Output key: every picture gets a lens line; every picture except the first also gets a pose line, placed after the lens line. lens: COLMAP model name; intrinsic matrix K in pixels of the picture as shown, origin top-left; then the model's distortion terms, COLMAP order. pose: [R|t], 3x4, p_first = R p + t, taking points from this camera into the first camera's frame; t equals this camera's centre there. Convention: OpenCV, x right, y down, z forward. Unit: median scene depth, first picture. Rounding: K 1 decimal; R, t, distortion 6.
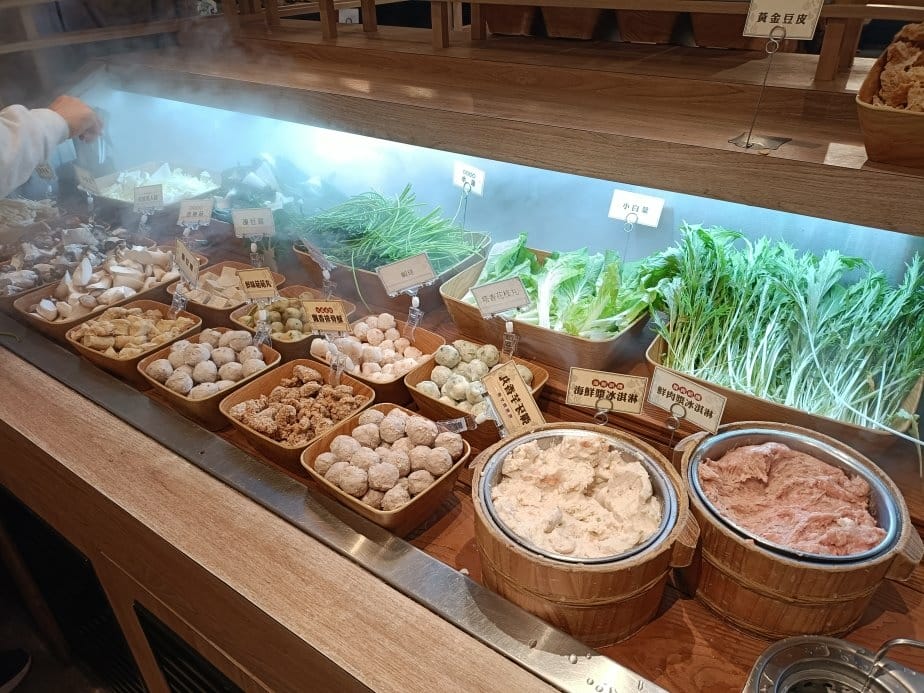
lens RADIAL K [[700.4, 0, 465.0], [0, 700.4, 364.3], [0, 0, 1]] dist [0.084155, -0.148577]
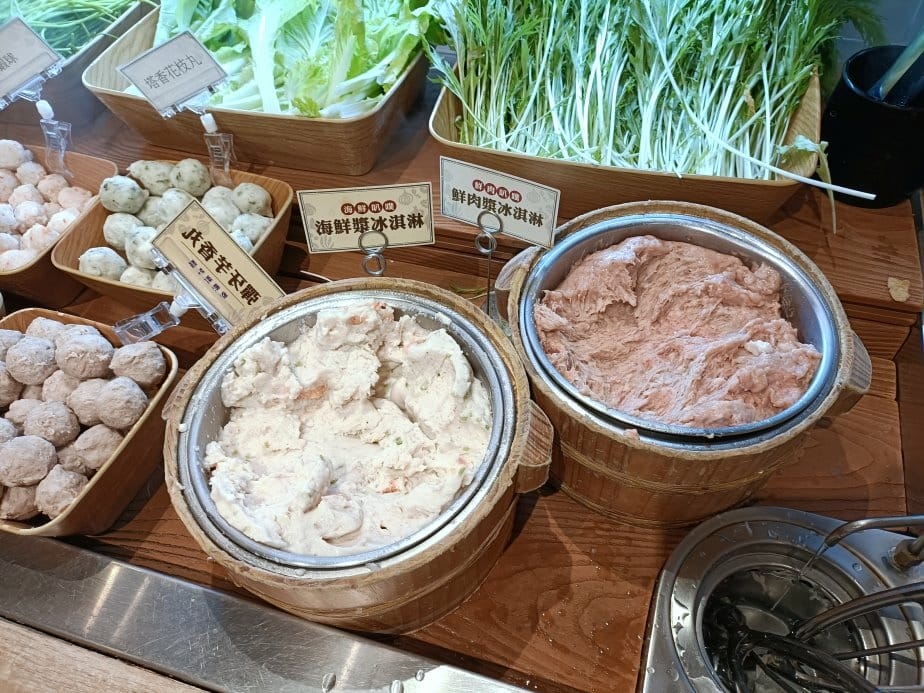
lens RADIAL K [[700.4, 0, 465.0], [0, 700.4, 364.3], [0, 0, 1]] dist [0.084155, -0.148577]
pose [[0.949805, -0.269841, 0.158293, 0.150775], [0.201567, 0.914807, 0.349999, -0.040168], [-0.239252, -0.300524, 0.923279, 0.400059]]
